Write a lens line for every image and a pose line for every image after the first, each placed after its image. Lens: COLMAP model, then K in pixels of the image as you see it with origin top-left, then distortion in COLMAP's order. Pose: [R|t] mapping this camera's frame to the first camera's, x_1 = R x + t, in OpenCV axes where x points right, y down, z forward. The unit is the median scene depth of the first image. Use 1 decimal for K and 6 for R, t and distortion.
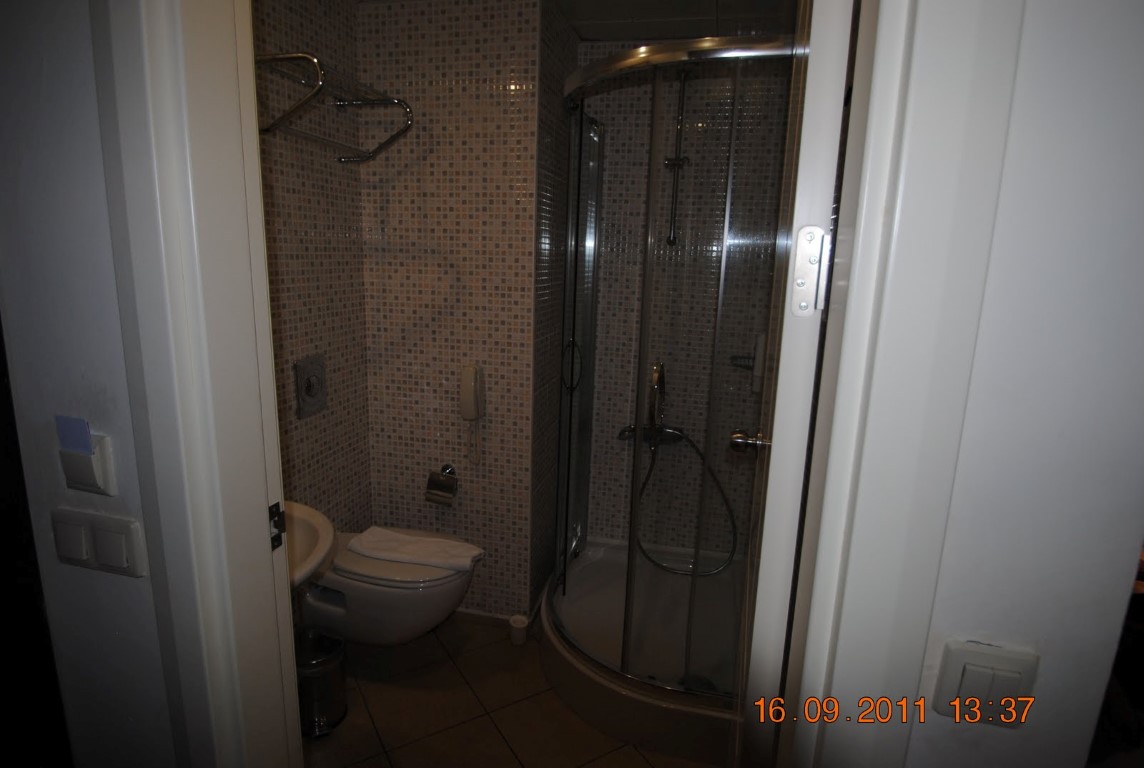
lens RADIAL K [[600.0, 0, 567.7], [0, 600.0, 378.1], [0, 0, 1]] dist [-0.003296, -0.018821]
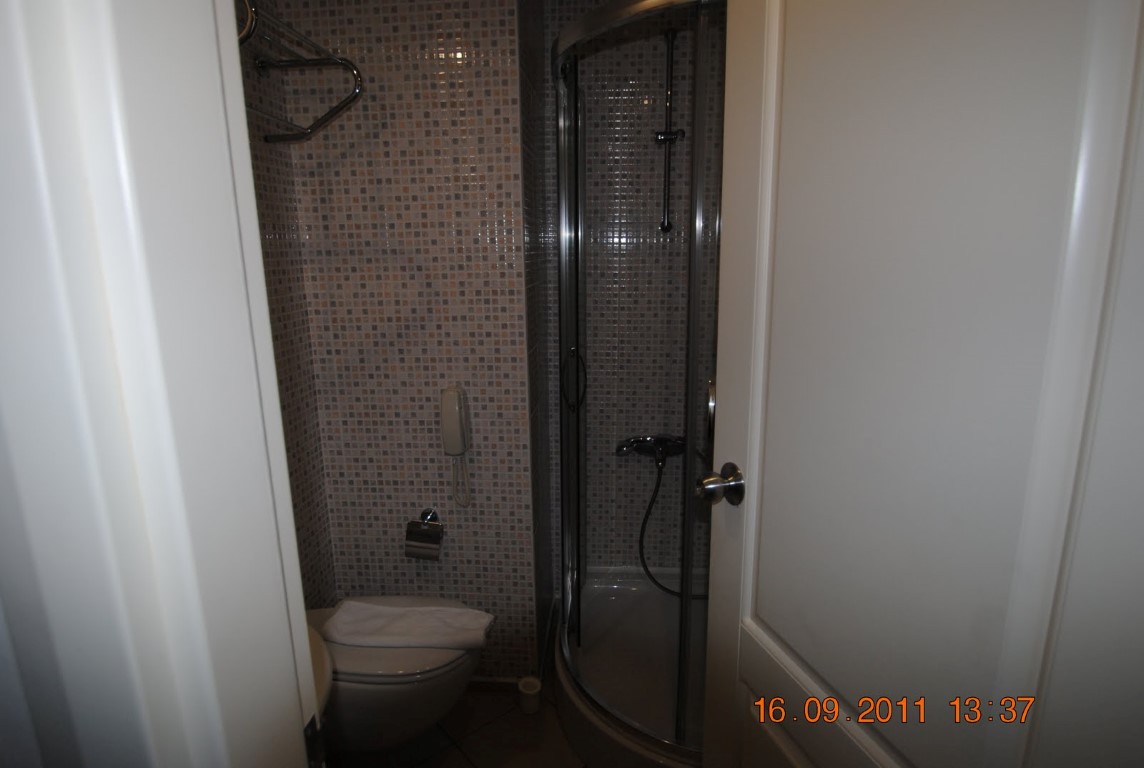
lens RADIAL K [[600.0, 0, 567.7], [0, 600.0, 378.1], [0, 0, 1]] dist [-0.003296, -0.018821]
pose [[0.987210, -0.076131, 0.140073, -0.117502], [0.074319, 0.997070, 0.018133, -0.038339], [-0.141043, -0.007491, 0.989975, 0.164796]]
